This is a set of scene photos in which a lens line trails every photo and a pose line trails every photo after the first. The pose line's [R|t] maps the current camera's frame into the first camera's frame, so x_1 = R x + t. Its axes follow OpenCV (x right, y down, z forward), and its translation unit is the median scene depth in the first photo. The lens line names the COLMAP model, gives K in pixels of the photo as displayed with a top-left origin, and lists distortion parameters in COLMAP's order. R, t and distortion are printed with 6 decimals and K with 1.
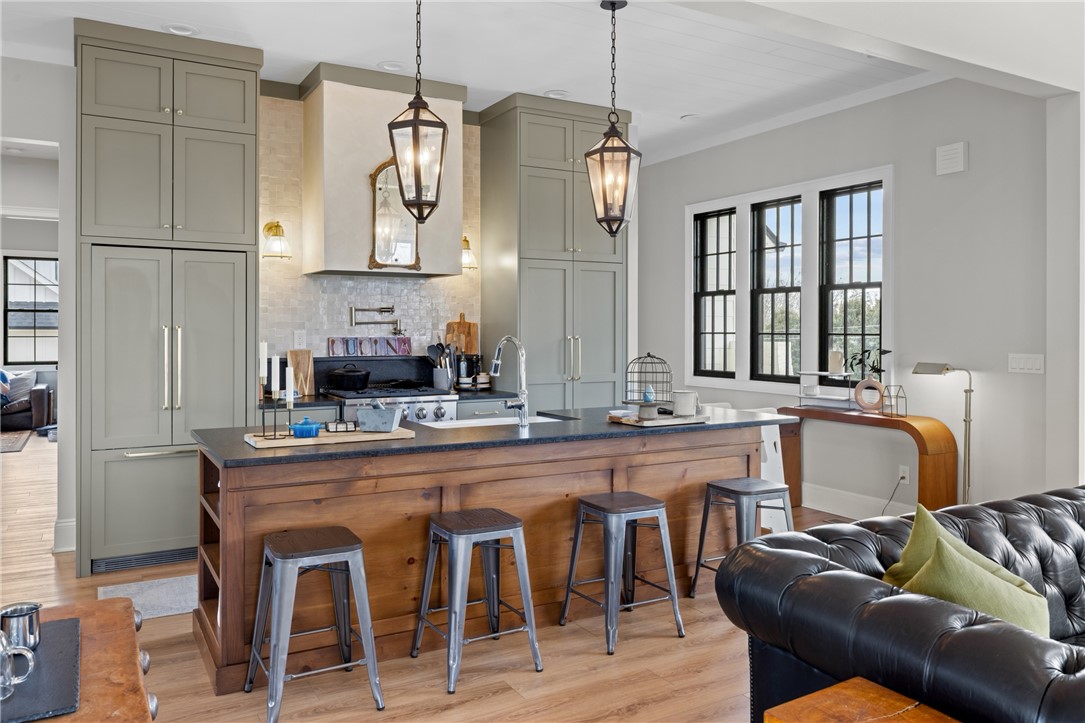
lens RADIAL K [[799.4, 0, 541.0], [0, 799.4, 325.5], [0, 0, 1]] dist [-0.000875, 0.000740]
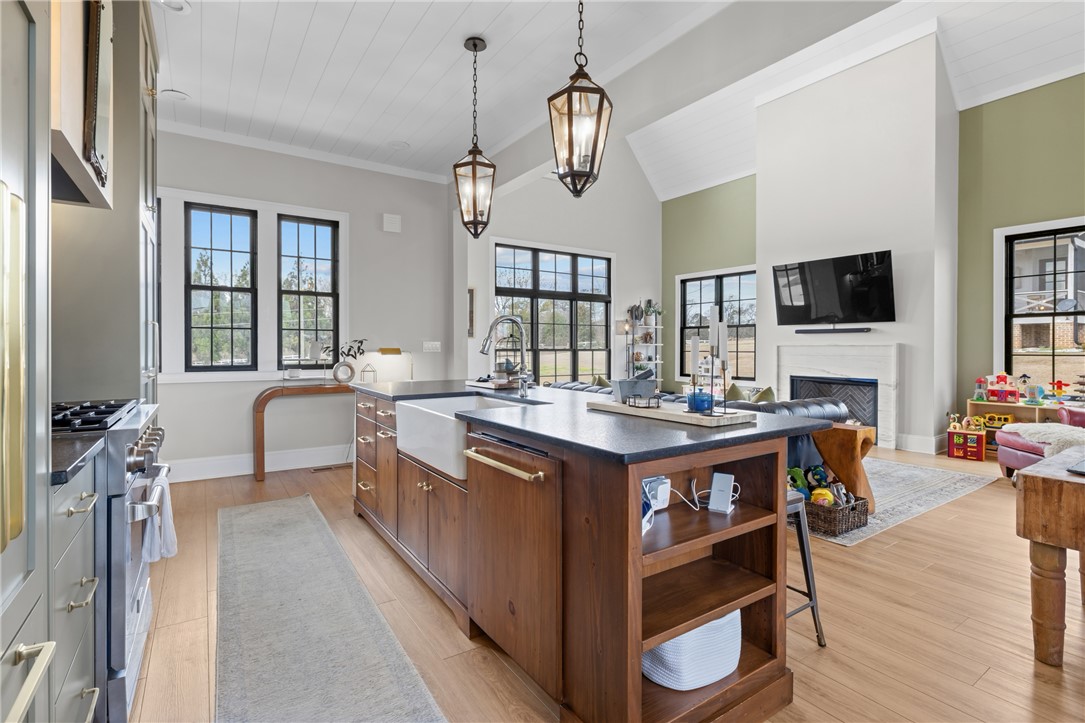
lens RADIAL K [[513.1, 0, 542.9], [0, 513.1, 348.6], [0, 0, 1]] dist [-0.000981, -0.000067]
pose [[-0.068461, -0.005690, 0.997638, -0.502625], [-0.006990, 0.999962, 0.005224, 0.036061], [-0.997629, -0.006616, -0.068498, 0.688847]]
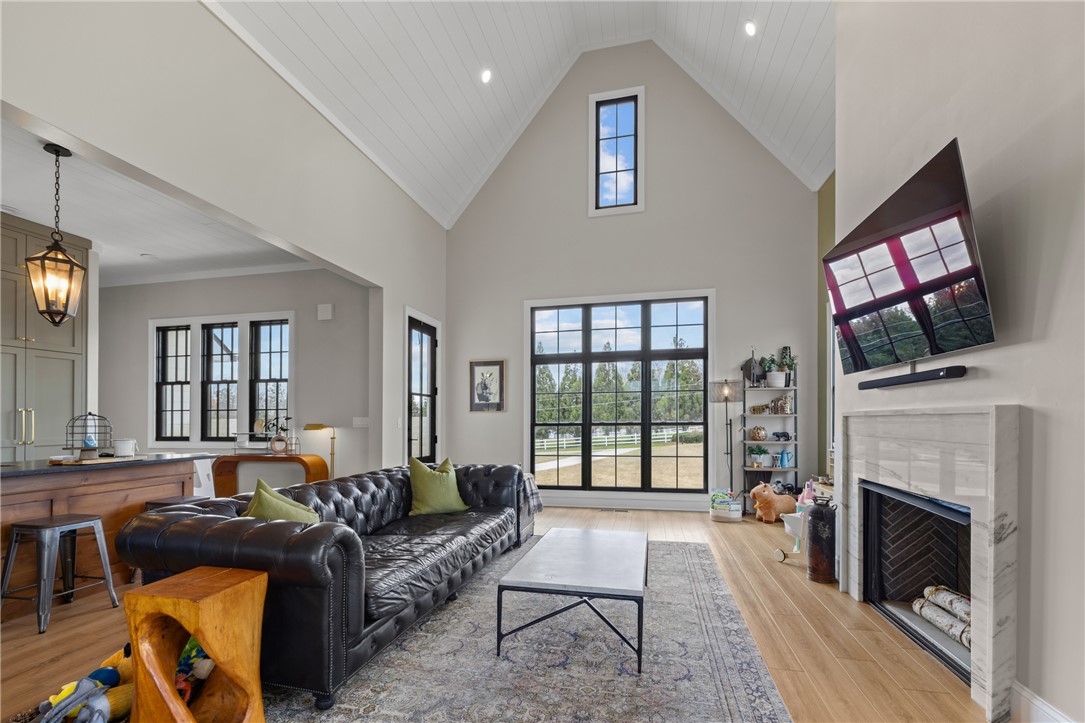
lens RADIAL K [[480.5, 0, 538.5], [0, 480.5, 415.9], [0, 0, 1]] dist [0.001297, 0.000177]
pose [[0.680438, 0.001329, 0.732804, 0.036630], [0.004075, 0.999976, -0.005598, 0.033425], [-0.732794, 0.006795, 0.680416, -0.093643]]
